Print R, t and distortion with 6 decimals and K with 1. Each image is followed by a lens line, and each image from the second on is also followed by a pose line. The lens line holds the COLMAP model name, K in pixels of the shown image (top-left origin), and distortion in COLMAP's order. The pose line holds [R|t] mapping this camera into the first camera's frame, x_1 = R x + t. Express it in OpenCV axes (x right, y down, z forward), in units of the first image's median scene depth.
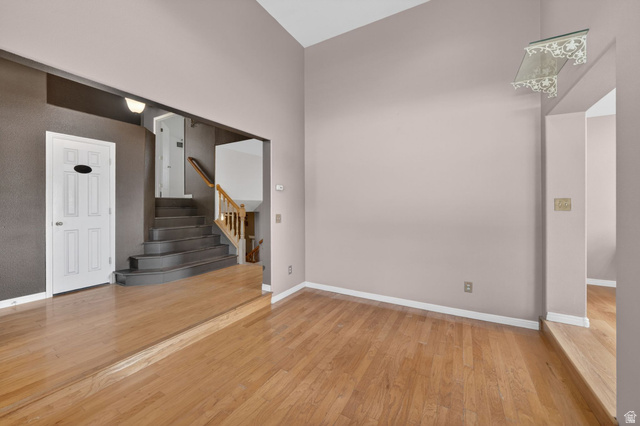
lens RADIAL K [[250.1, 0, 318.5], [0, 250.1, 207.3], [0, 0, 1]] dist [-0.009498, 0.000491]
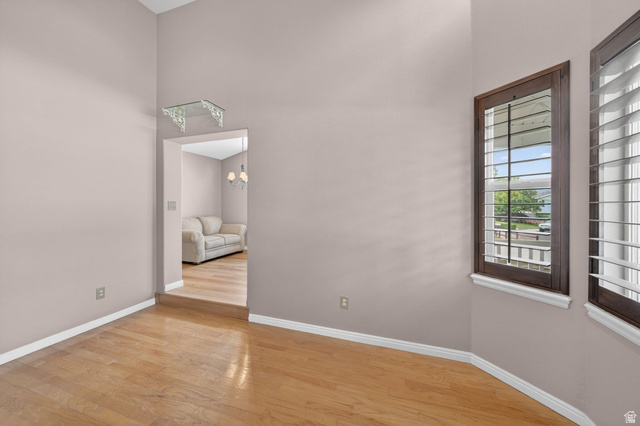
lens RADIAL K [[250.1, 0, 318.5], [0, 250.1, 207.3], [0, 0, 1]] dist [-0.009498, 0.000491]
pose [[-0.170745, -0.001773, 0.985314, -0.500678], [0.012475, 0.999914, 0.003961, 0.002445], [-0.985236, 0.012968, -0.170709, 0.371769]]
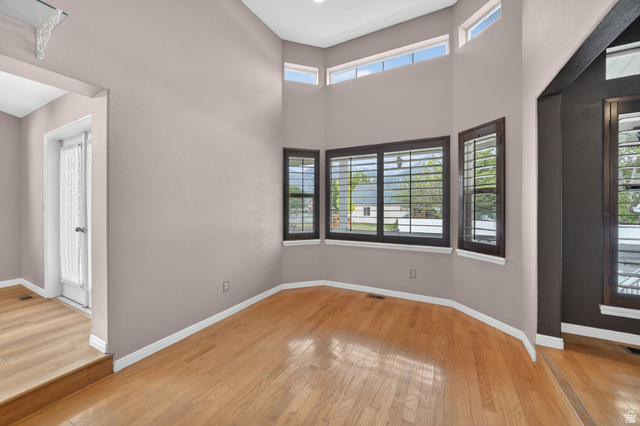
lens RADIAL K [[247.7, 0, 314.1], [0, 247.7, 204.9], [0, 0, 1]] dist [-0.009690, -0.000018]
pose [[-0.999777, -0.000743, -0.021105, 0.021842], [-0.000936, 0.999958, 0.009156, -0.007380], [0.021098, 0.009174, -0.999735, 1.199906]]
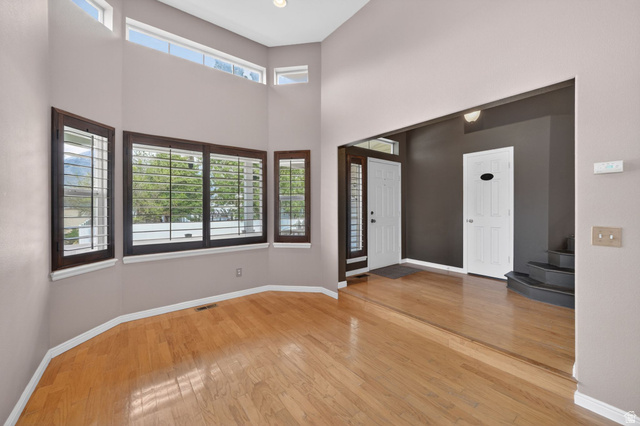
lens RADIAL K [[250.1, 0, 318.5], [0, 250.1, 207.3], [0, 0, 1]] dist [-0.009498, 0.000491]
pose [[-0.385395, -0.002403, -0.922749, 0.576132], [-0.006322, 0.999980, 0.000036, -0.002993], [0.922730, 0.005847, -0.385402, 0.879999]]
